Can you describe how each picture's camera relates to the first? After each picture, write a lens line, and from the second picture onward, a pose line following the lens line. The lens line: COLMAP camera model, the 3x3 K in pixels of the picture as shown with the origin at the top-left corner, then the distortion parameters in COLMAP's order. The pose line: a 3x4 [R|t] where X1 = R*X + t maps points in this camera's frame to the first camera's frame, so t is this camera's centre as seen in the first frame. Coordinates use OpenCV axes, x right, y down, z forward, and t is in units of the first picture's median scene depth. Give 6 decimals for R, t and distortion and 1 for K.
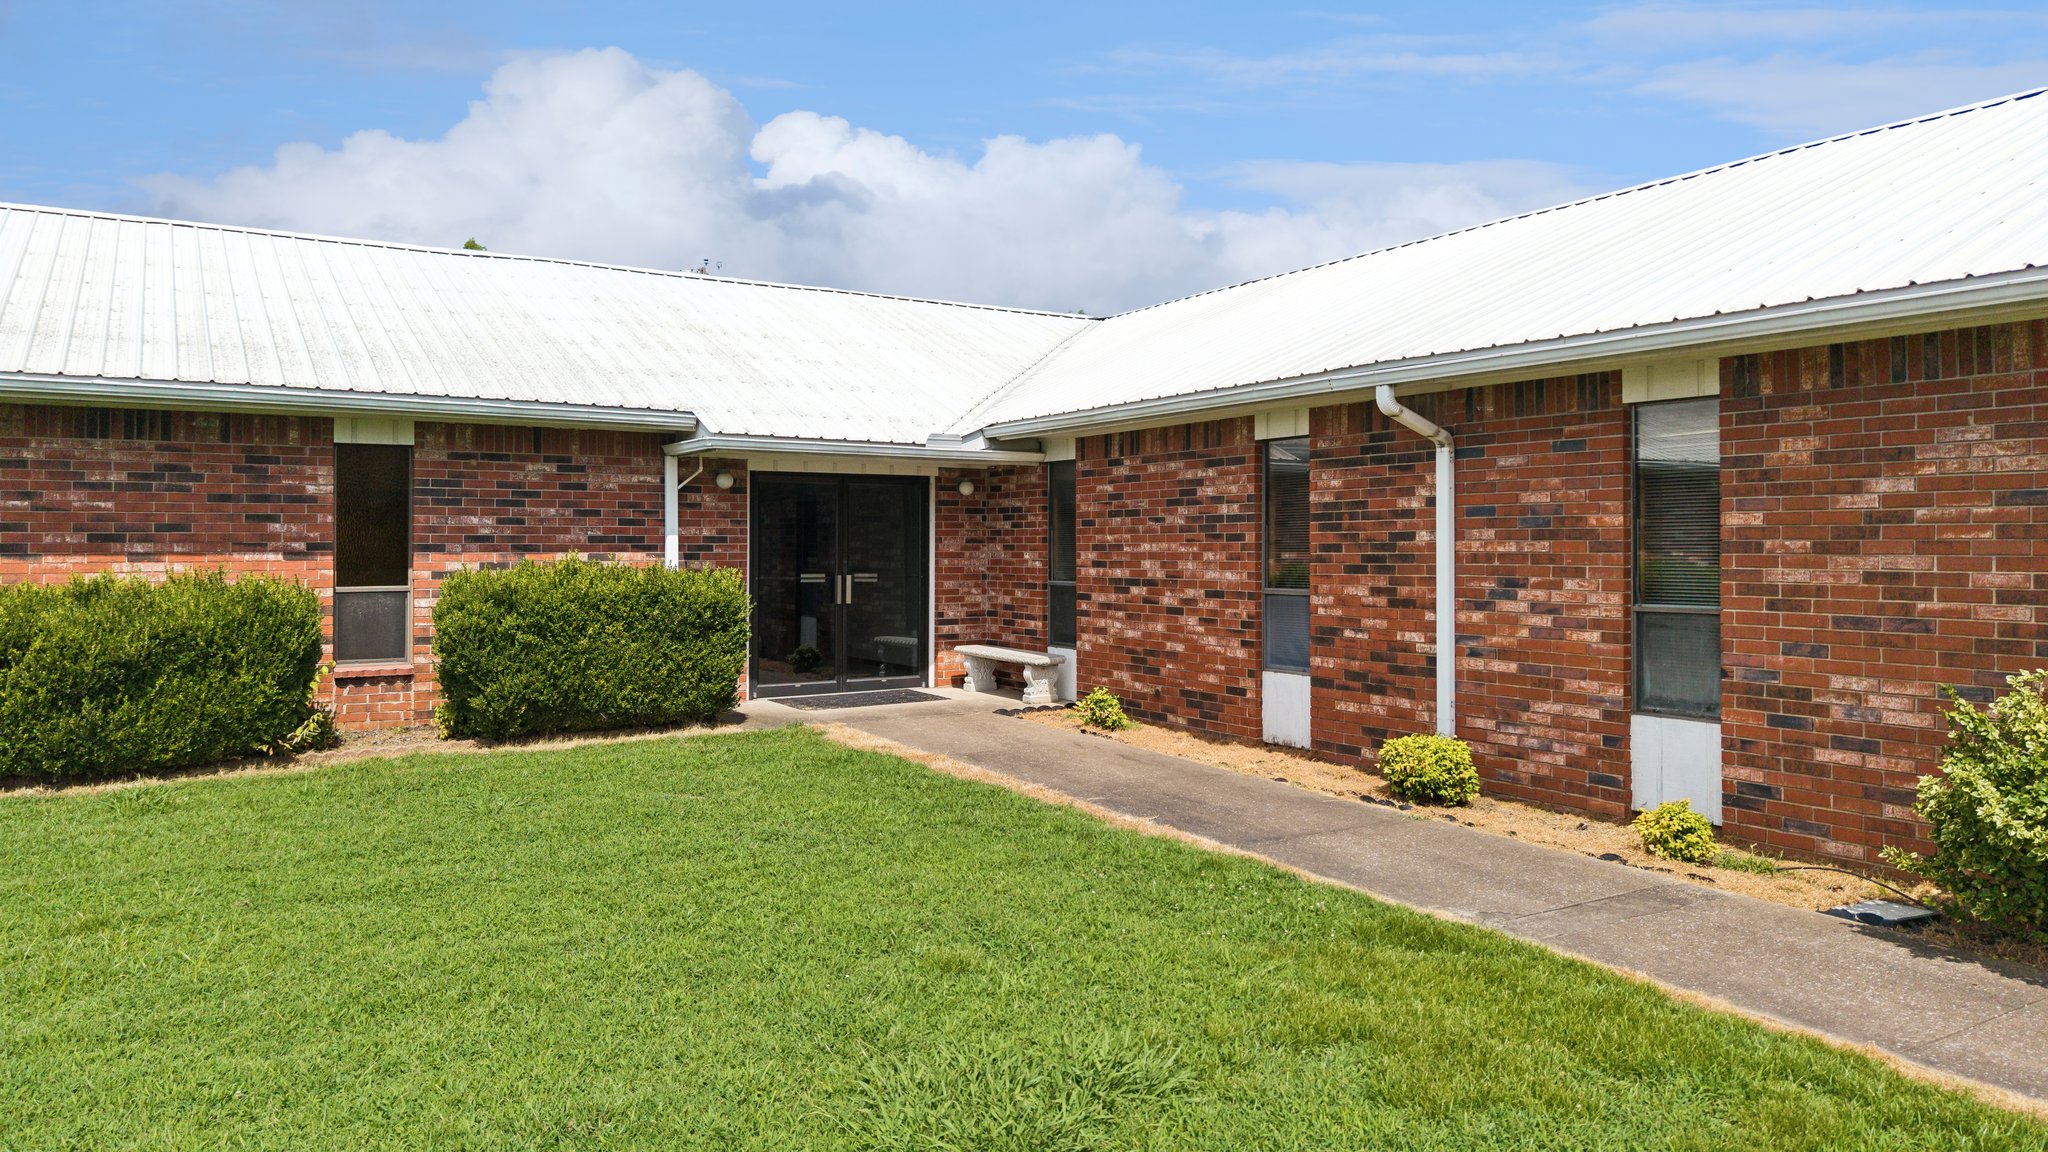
lens RADIAL K [[1361.3, 0, 1030.9], [0, 1361.3, 548.7], [0, 0, 1]] dist [0.035434, -0.082273]
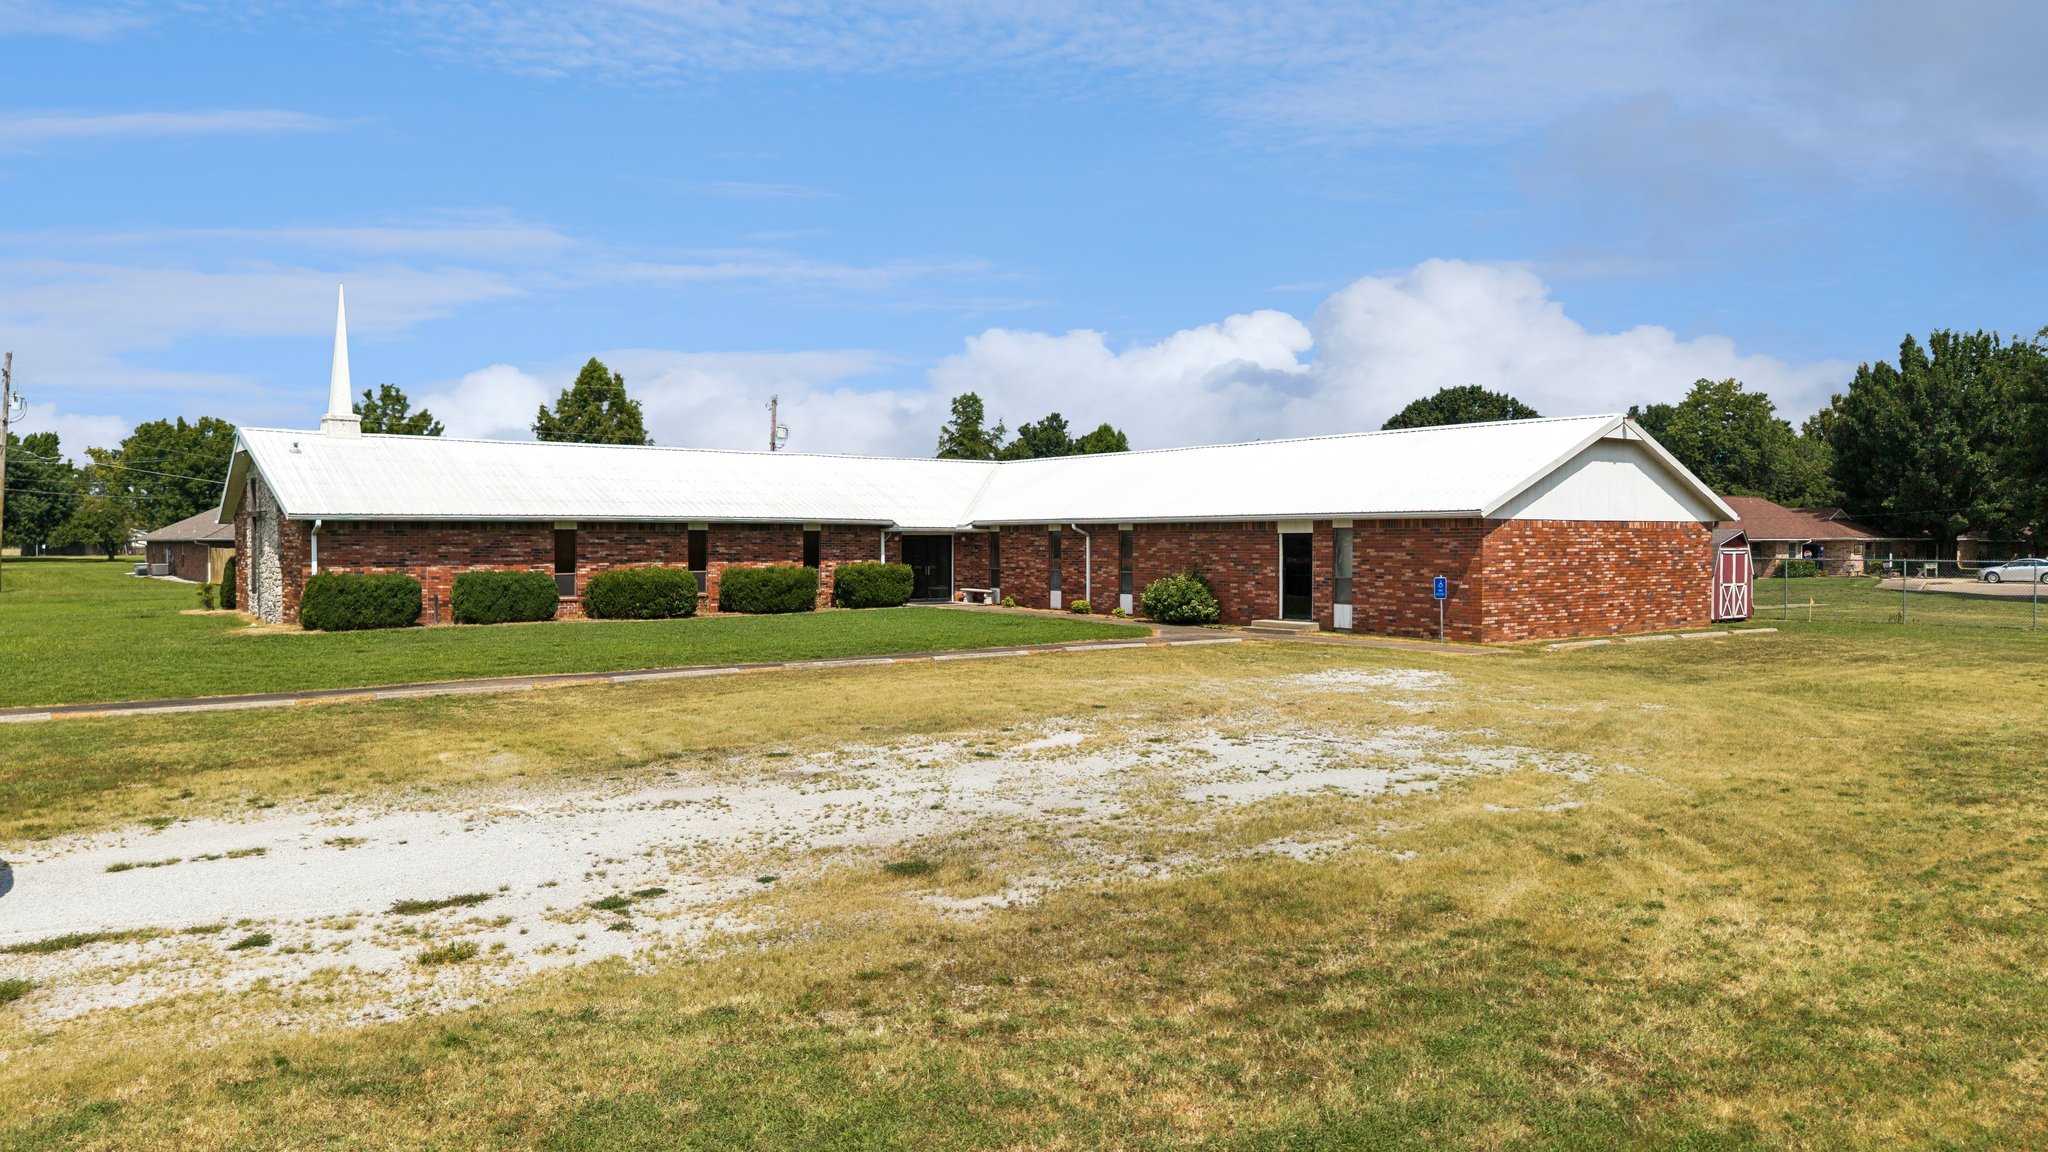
lens RADIAL K [[1367.4, 0, 1019.6], [0, 1367.4, 571.3], [0, 0, 1]] dist [0.040566, -0.058318]
pose [[0.996207, -0.002386, 0.086988, -0.250503], [0.000618, 0.999793, 0.020337, -0.043113], [-0.087018, -0.020206, 0.996002, -2.817297]]
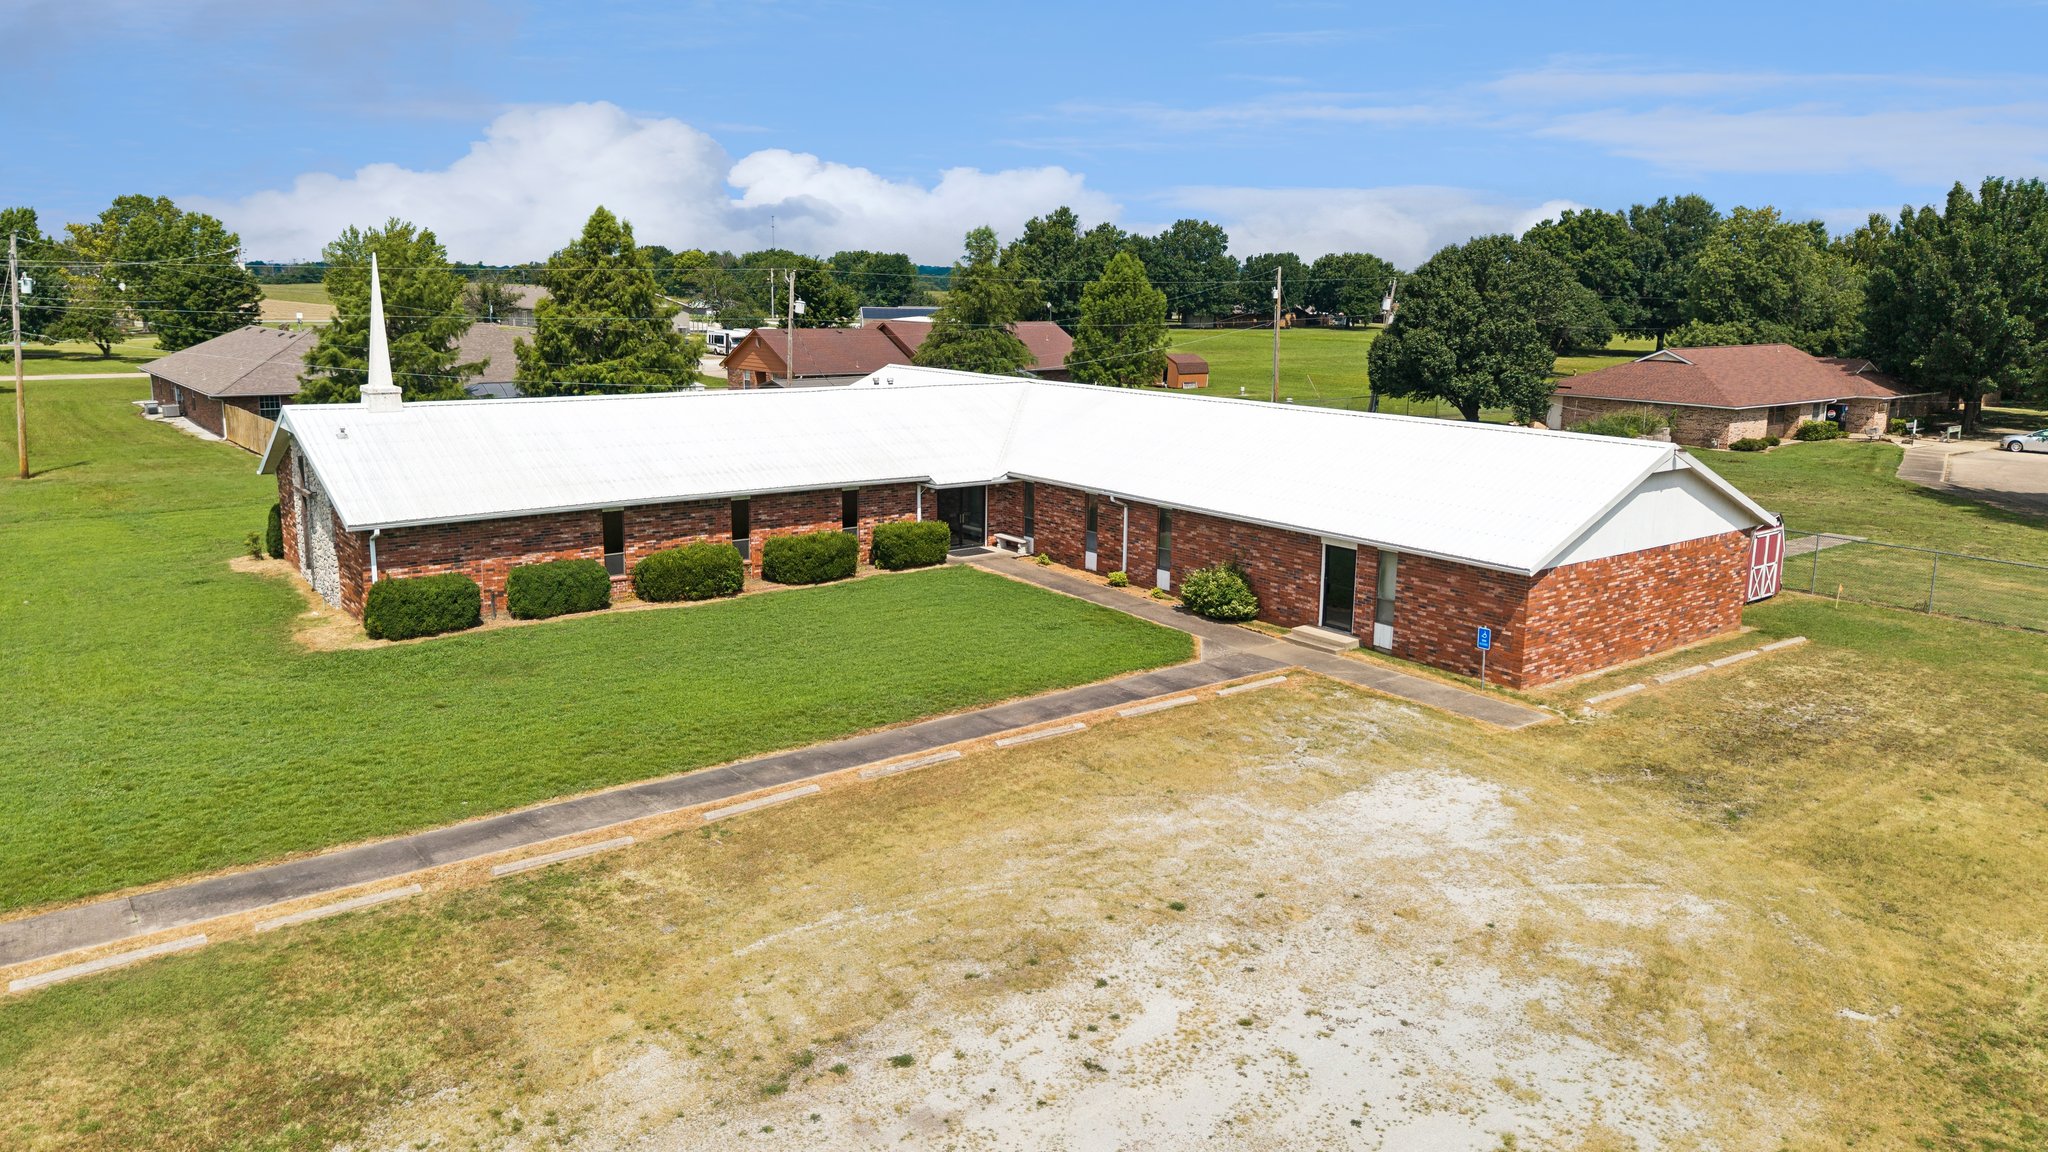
lens RADIAL K [[1377.7, 0, 1007.3], [0, 1377.7, 537.6], [0, 0, 1]] dist [0.039244, -0.046879]
pose [[0.996514, -0.003336, 0.083364, -0.379344], [-0.011755, 0.983619, 0.179877, -0.649057], [-0.082598, -0.180230, 0.980150, -2.815014]]
